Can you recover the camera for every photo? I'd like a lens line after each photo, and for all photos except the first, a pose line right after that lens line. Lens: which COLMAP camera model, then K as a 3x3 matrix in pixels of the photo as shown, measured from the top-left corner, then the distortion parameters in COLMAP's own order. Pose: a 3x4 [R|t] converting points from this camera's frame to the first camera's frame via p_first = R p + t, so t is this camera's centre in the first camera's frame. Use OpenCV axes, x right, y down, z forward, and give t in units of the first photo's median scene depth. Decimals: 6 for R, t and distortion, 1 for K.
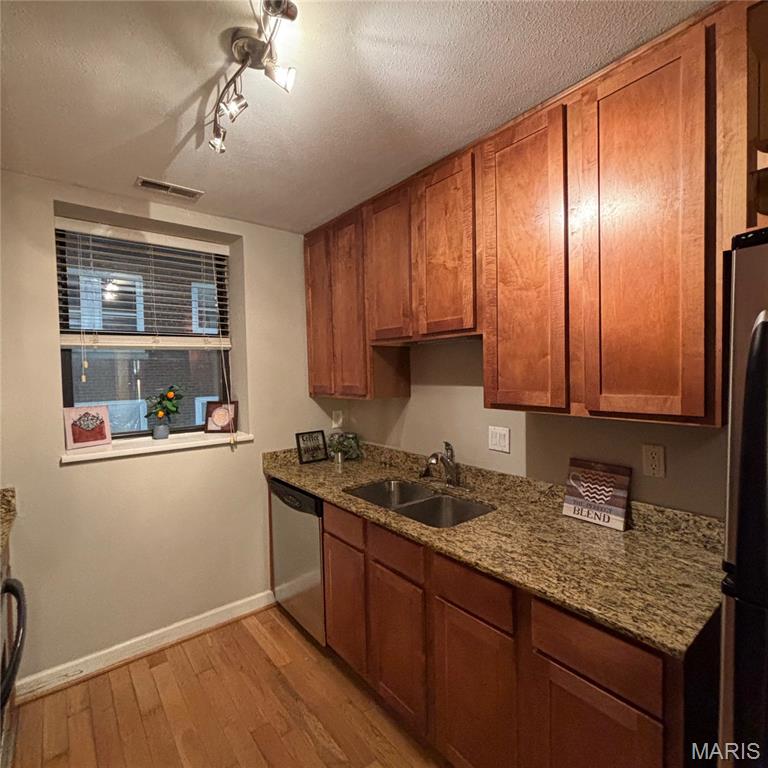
lens RADIAL K [[413.0, 0, 384.0], [0, 413.0, 384.0], [0, 0, 1]] dist [0.003000, -0.001417]
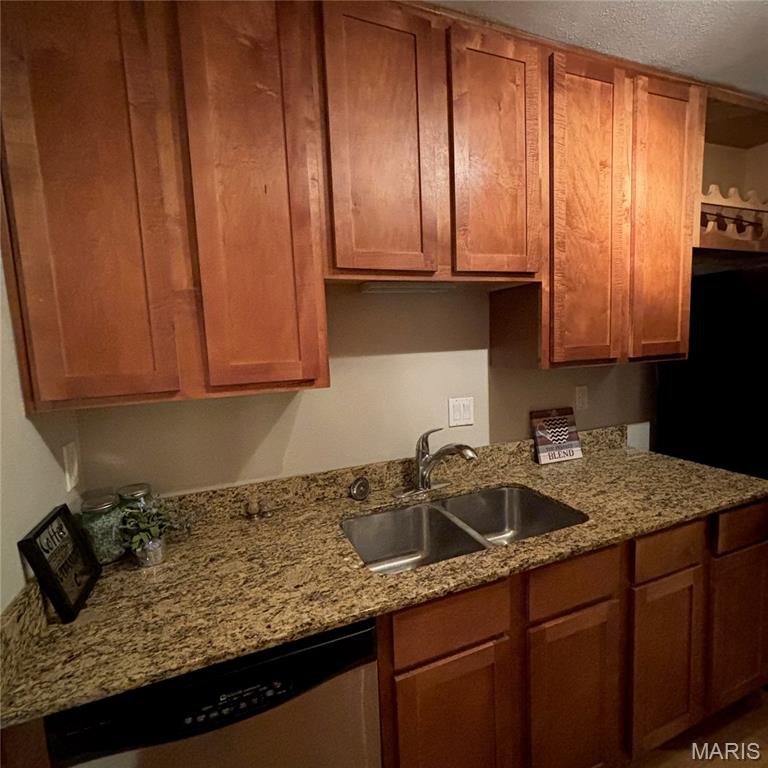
lens RADIAL K [[413.0, 0, 384.0], [0, 413.0, 384.0], [0, 0, 1]] dist [0.003000, -0.001417]
pose [[0.289734, -0.092127, 0.952663, -0.632371], [0.069480, 0.994755, 0.075067, 0.001023], [-0.954582, 0.044441, 0.294615, 0.991557]]
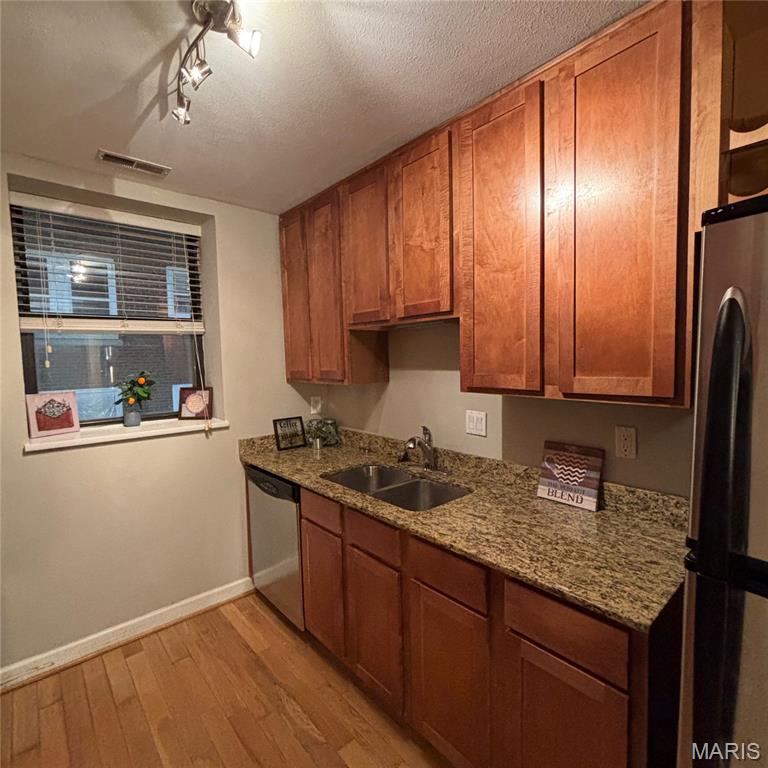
lens RADIAL K [[413.0, 0, 384.0], [0, 413.0, 384.0], [0, 0, 1]] dist [0.003000, -0.001417]
pose [[0.999117, -0.004540, 0.041758, 0.014823], [0.003247, 0.999514, 0.030999, 0.007564], [-0.041879, -0.030836, 0.998647, 0.012569]]
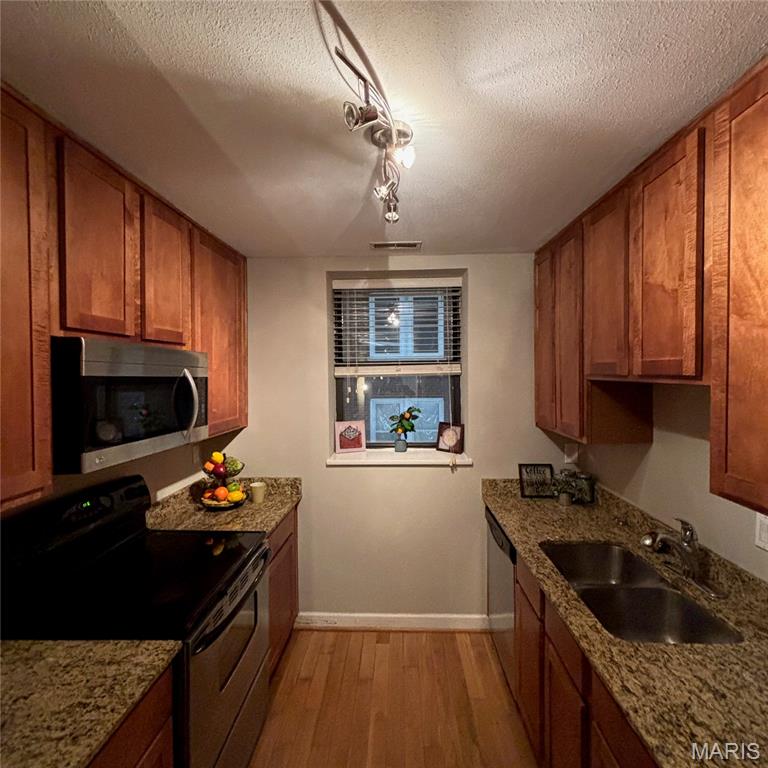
lens RADIAL K [[413.0, 0, 384.0], [0, 413.0, 384.0], [0, 0, 1]] dist [0.003000, -0.001417]
pose [[0.755984, 0.033111, -0.653752, 0.258610], [-0.026563, 0.999449, 0.019903, -0.114629], [0.654051, 0.002319, 0.756447, 0.109891]]
